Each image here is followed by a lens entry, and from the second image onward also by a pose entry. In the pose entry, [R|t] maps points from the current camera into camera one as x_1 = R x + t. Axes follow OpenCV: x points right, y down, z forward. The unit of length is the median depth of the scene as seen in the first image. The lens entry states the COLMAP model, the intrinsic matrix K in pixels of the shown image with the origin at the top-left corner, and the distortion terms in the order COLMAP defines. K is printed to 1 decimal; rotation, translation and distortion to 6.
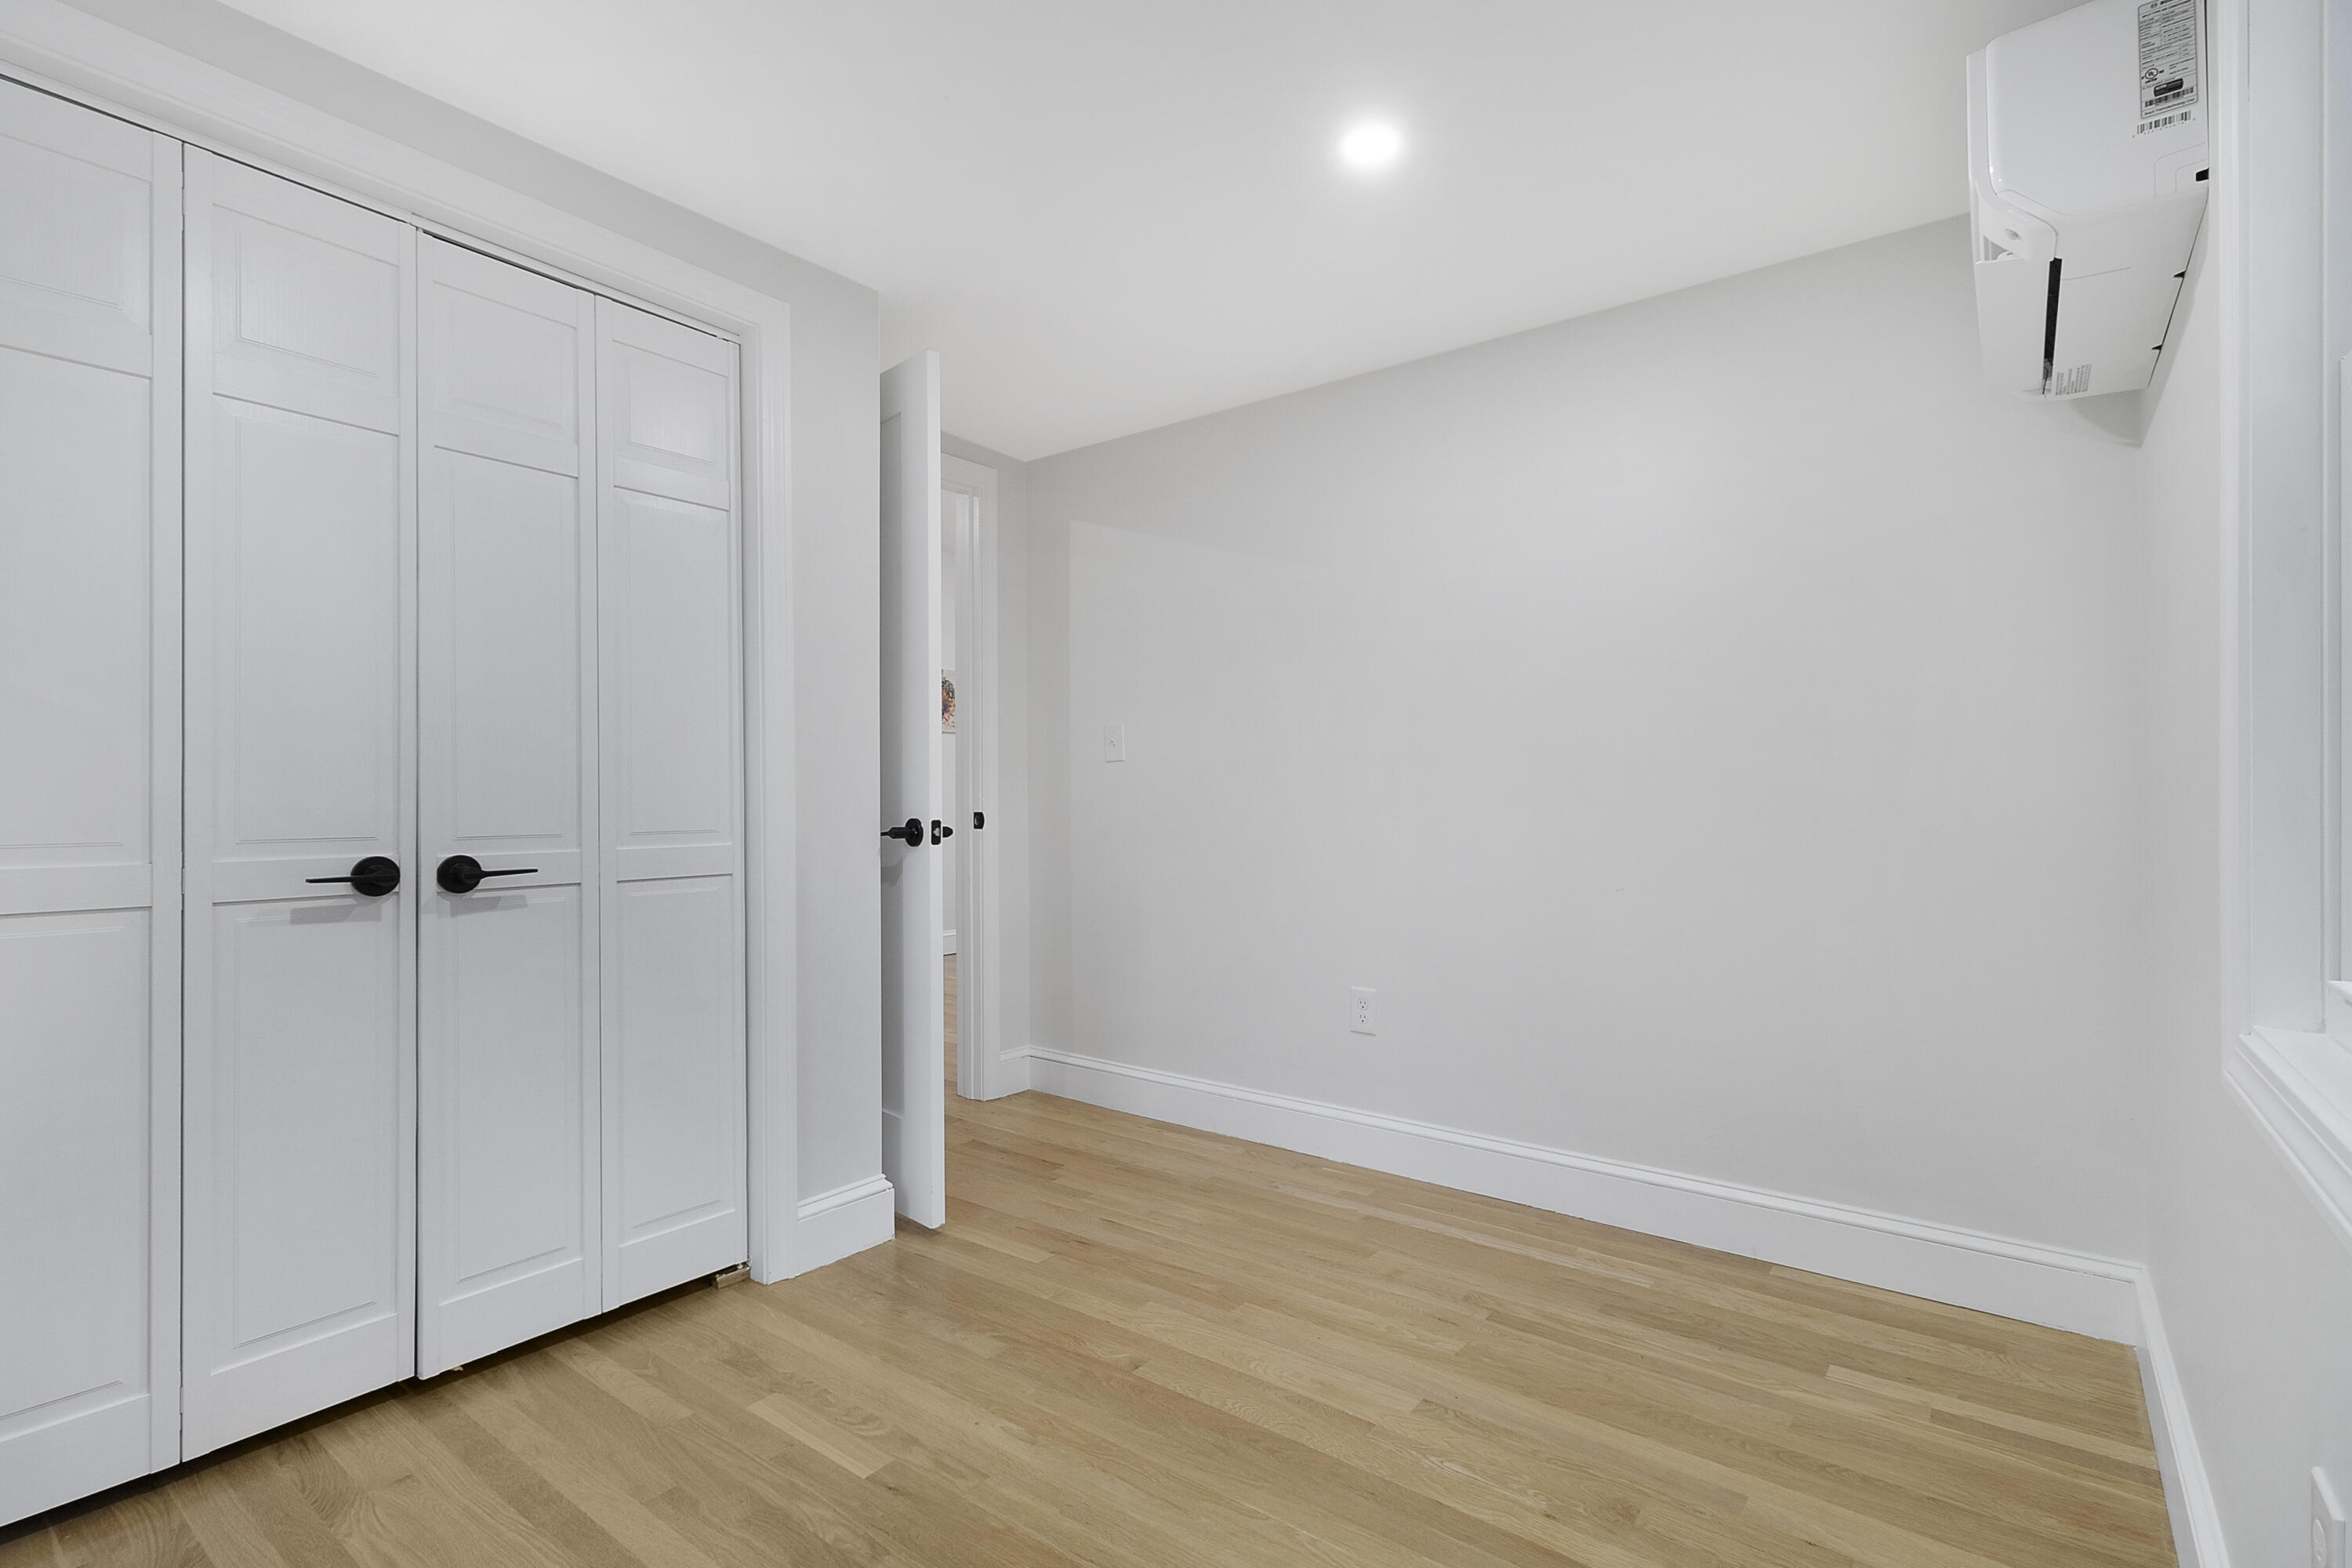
lens RADIAL K [[1101.2, 0, 1186.2], [0, 1101.2, 792.1], [0, 0, 1]] dist [0.001189, 0.000140]
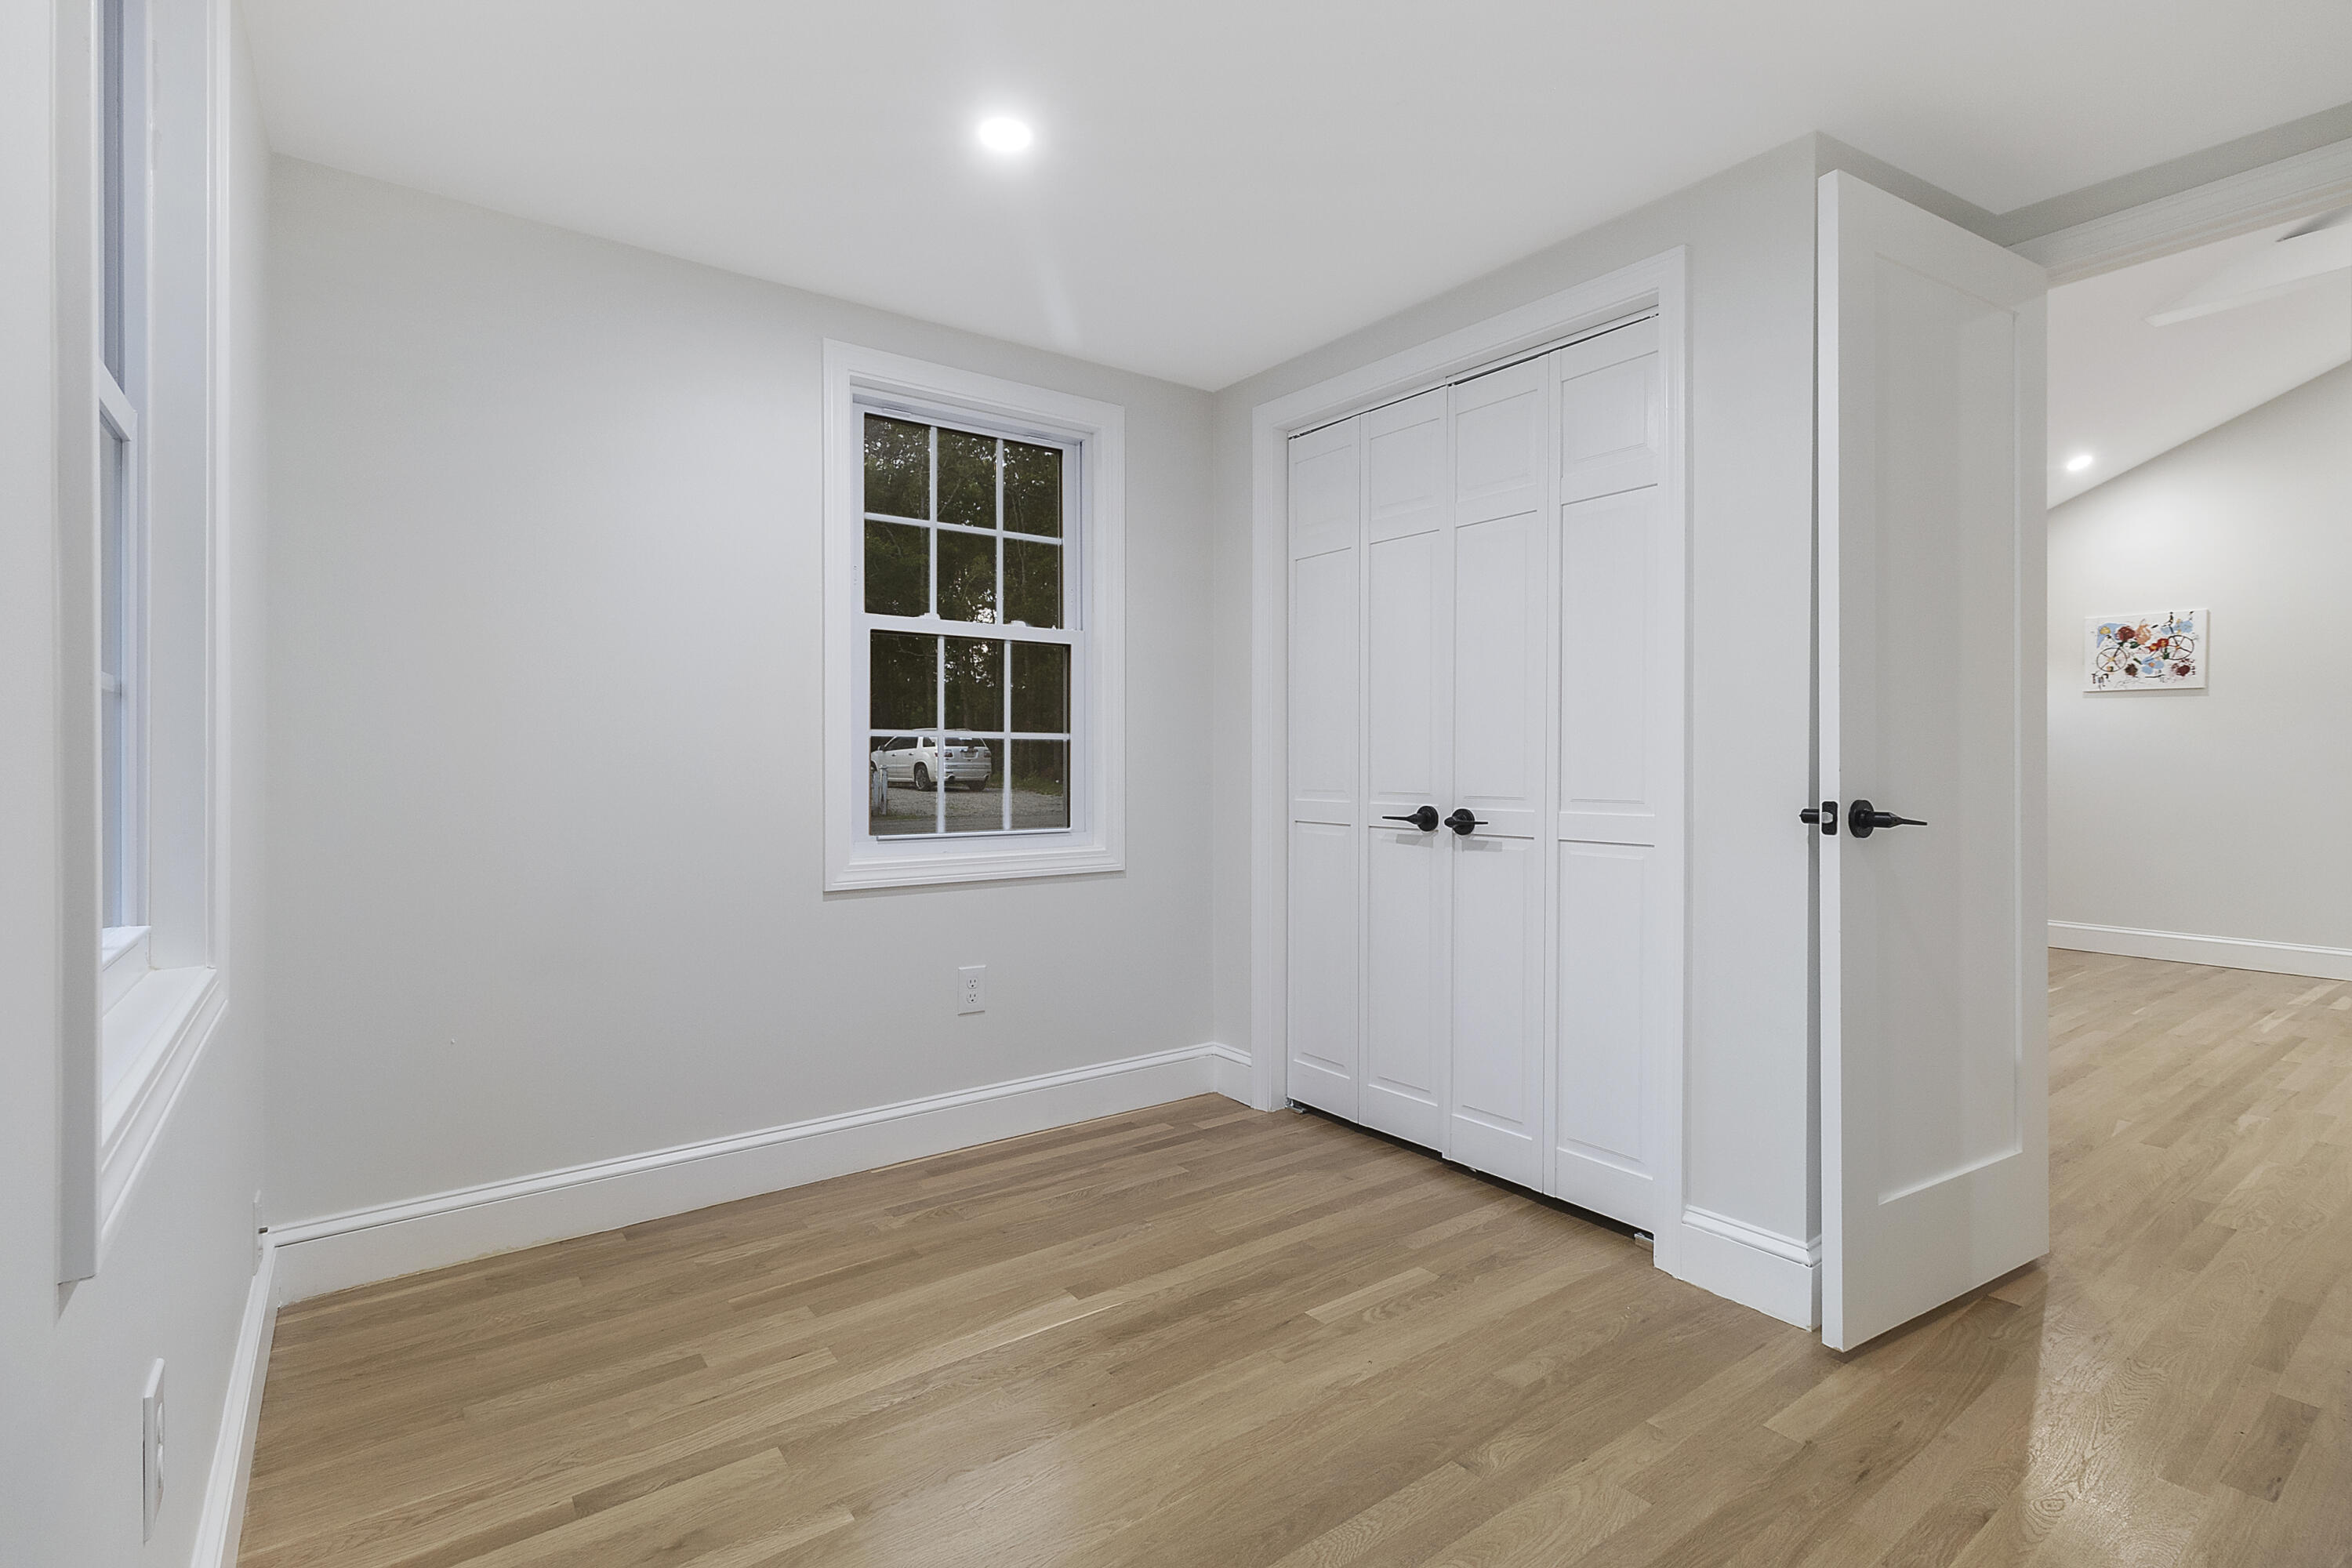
lens RADIAL K [[1105.3, 0, 1182.5], [0, 1105.3, 769.6], [0, 0, 1]] dist [0.002298, 0.000123]
pose [[-0.275797, 0.004616, -0.961205, 0.840505], [0.000055, 0.999989, 0.004786, 0.000103], [0.961216, 0.001268, -0.275794, 1.072411]]
